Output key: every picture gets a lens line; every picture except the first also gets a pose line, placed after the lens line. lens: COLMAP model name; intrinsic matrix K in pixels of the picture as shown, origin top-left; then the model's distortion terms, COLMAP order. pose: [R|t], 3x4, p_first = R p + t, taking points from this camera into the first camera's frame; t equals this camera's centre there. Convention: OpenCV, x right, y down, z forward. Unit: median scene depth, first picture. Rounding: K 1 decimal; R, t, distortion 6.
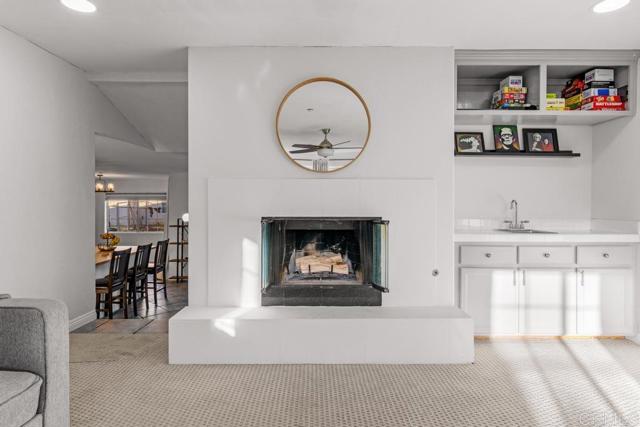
lens RADIAL K [[353.4, 0, 319.6], [0, 353.4, 207.5], [0, 0, 1]] dist [0.003918, 0.001869]
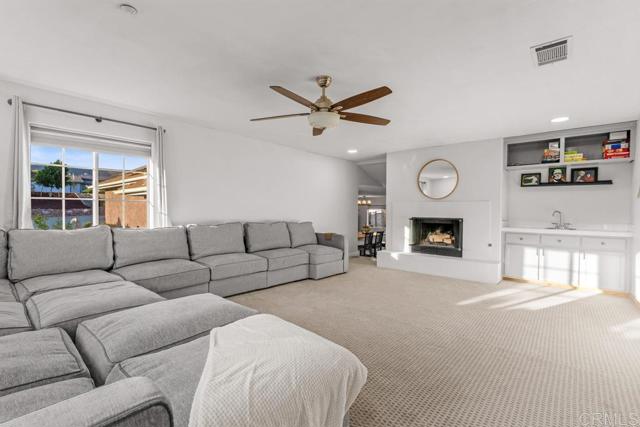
lens RADIAL K [[296.1, 0, 319.0], [0, 296.1, 213.8], [0, 0, 1]] dist [-0.001335, 0.000230]
pose [[0.746617, 0.015182, -0.665081, 0.692050], [-0.018099, 0.999833, 0.002505, 0.009936], [0.665008, 0.010167, 0.746767, -0.943126]]
